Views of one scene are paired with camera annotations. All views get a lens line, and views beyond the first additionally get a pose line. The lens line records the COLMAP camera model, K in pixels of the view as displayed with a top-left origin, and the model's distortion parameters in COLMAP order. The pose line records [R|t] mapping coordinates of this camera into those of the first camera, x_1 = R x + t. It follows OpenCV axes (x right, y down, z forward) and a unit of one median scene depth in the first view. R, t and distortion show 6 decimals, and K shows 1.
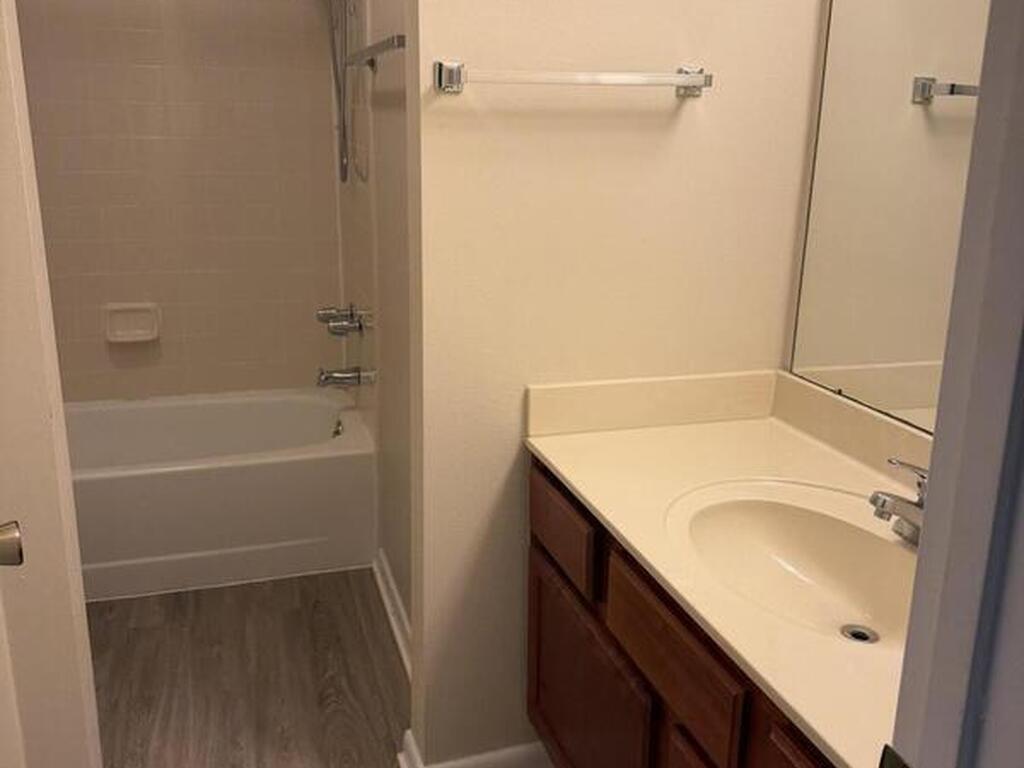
lens RADIAL K [[972.8, 0, 512.0], [0, 972.8, 384.0], [0, 0, 1]] dist [0.210981, -0.421438]
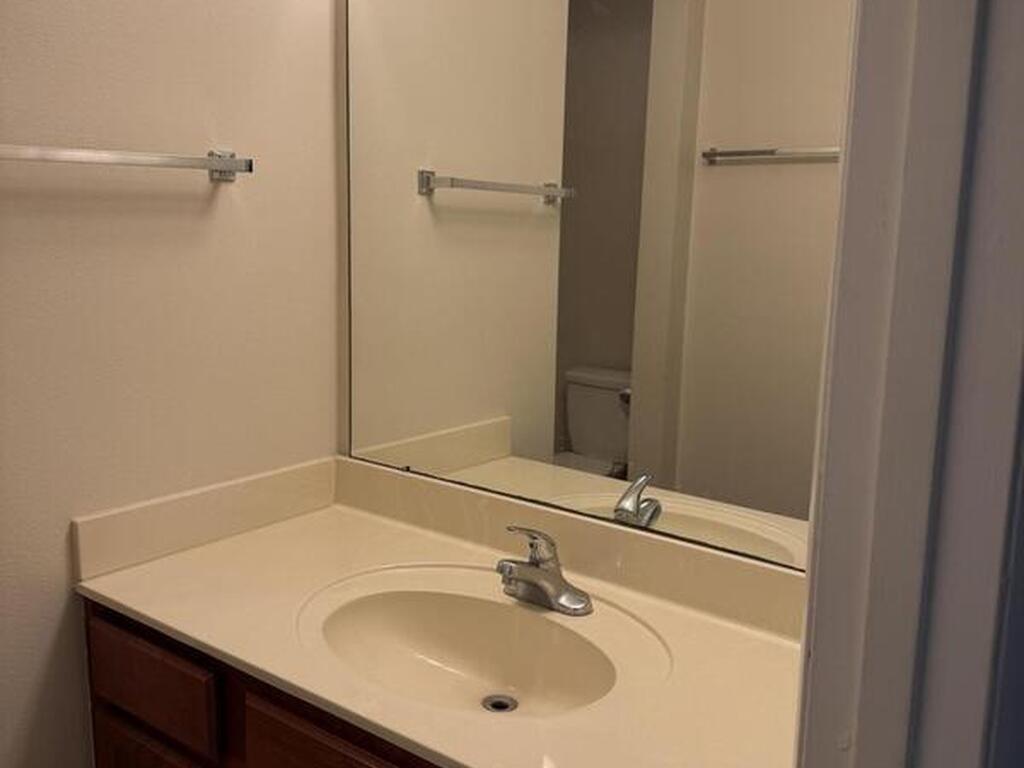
lens RADIAL K [[972.8, 0, 512.0], [0, 972.8, 384.0], [0, 0, 1]] dist [0.210981, -0.421438]
pose [[0.816324, -0.099880, 0.568893, -0.150252], [0.141932, 0.989423, -0.029952, -0.033654], [-0.559885, 0.105195, 0.821866, 0.097171]]
